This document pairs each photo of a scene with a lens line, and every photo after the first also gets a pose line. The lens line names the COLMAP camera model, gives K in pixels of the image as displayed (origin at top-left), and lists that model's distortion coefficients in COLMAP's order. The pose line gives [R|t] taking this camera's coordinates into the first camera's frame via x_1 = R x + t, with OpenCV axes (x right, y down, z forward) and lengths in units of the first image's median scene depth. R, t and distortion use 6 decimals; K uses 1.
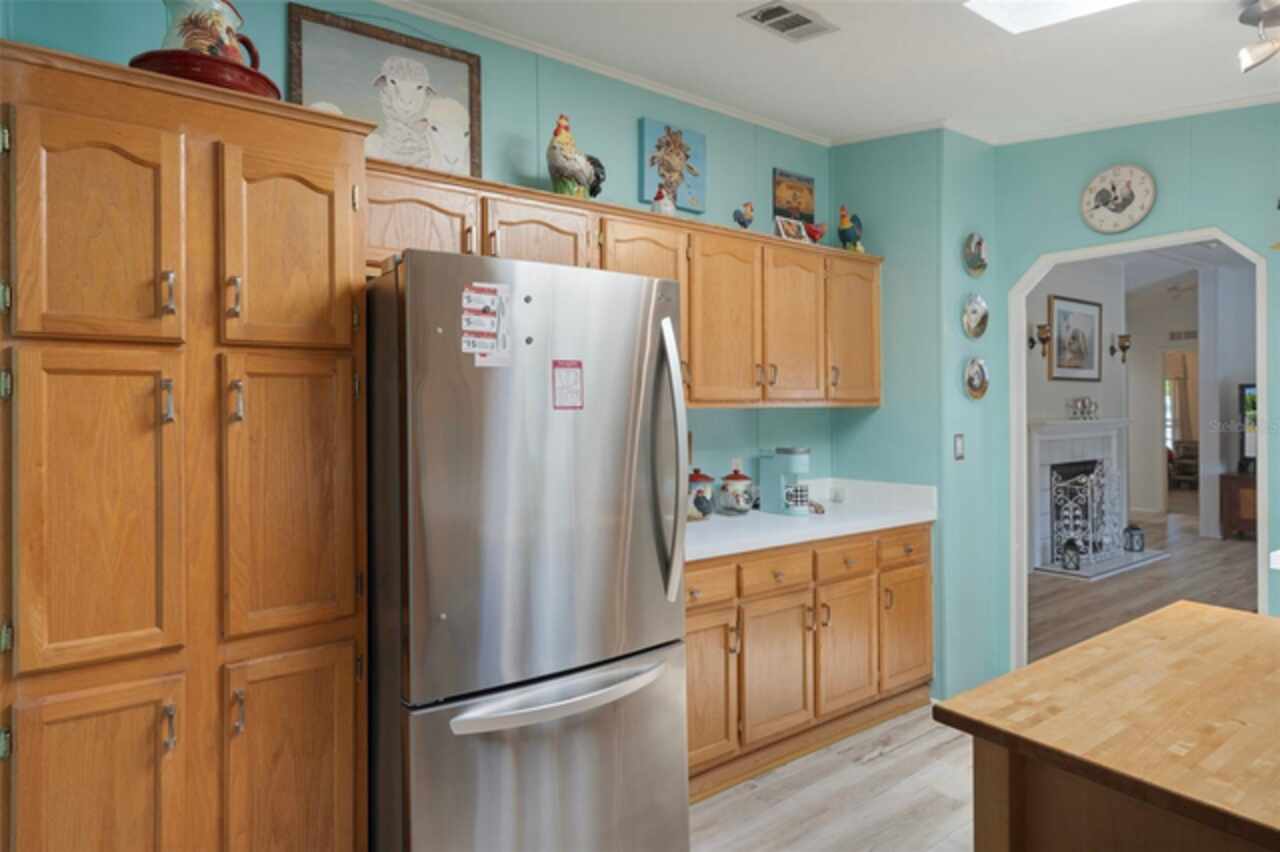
lens RADIAL K [[727.4, 0, 636.4], [0, 727.4, 388.2], [0, 0, 1]] dist [0.004750, 0.001098]
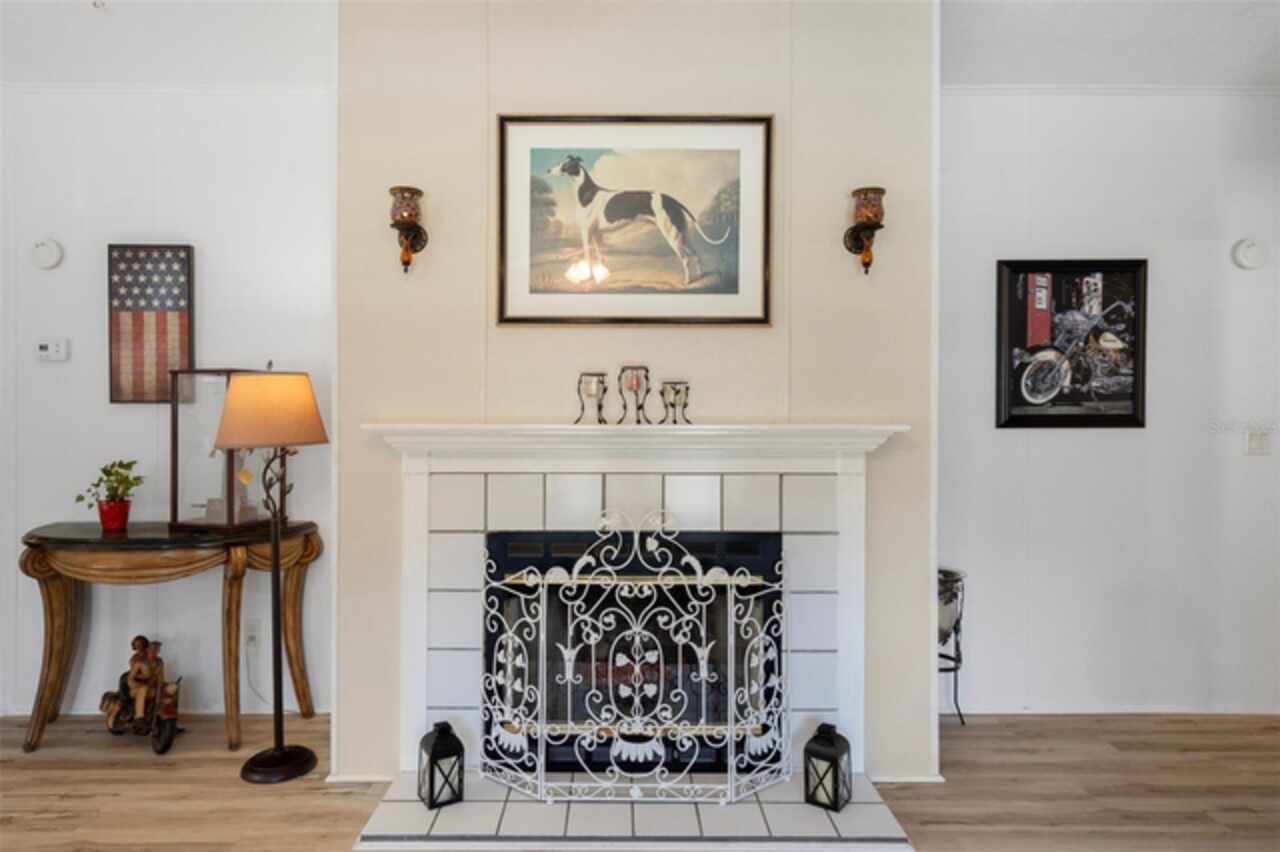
lens RADIAL K [[764.2, 0, 639.2], [0, 764.2, 422.3], [0, 0, 1]] dist [0.002256, 0.001004]
pose [[0.803353, 0.008481, -0.595443, 2.094365], [0.002780, 0.999834, 0.017992, 0.083707], [0.595497, -0.016109, 0.803196, 1.660466]]
